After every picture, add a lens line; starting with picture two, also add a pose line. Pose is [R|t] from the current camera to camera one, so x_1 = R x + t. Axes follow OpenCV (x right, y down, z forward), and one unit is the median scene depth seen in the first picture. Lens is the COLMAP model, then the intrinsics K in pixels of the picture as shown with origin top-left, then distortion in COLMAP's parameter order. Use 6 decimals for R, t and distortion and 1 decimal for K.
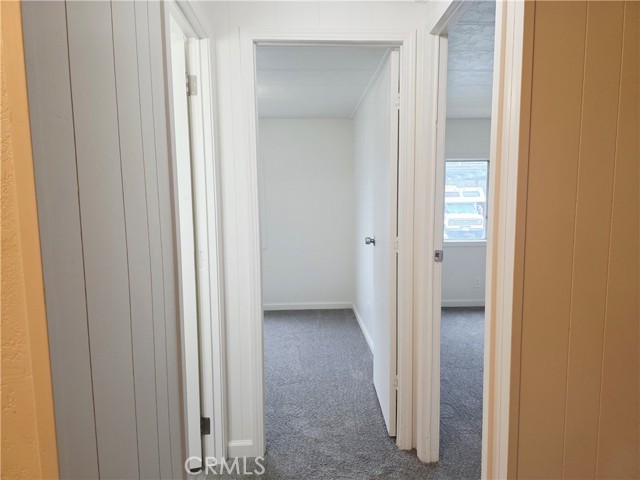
lens RADIAL K [[442.0, 0, 321.5], [0, 442.0, 242.5], [0, 0, 1]] dist [0.079854, -0.055178]
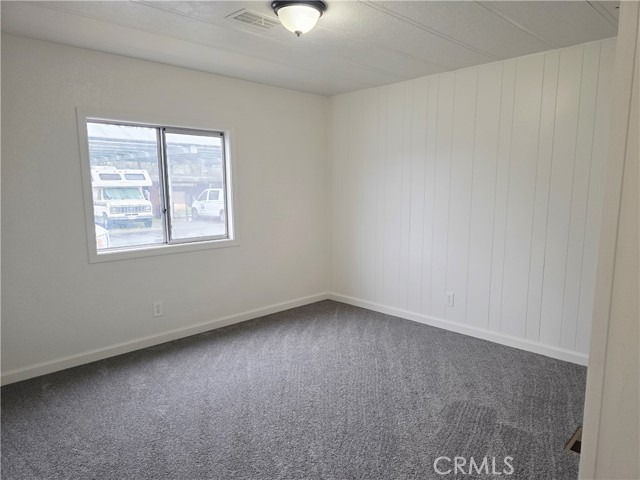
lens RADIAL K [[442.0, 0, 320.7], [0, 442.0, 241.8], [0, 0, 1]] dist [0.079854, -0.055178]
pose [[0.756615, -0.090361, 0.647587, 0.033144], [0.067886, 0.995908, 0.059648, -0.010023], [-0.650327, -0.001168, 0.759654, 0.101413]]
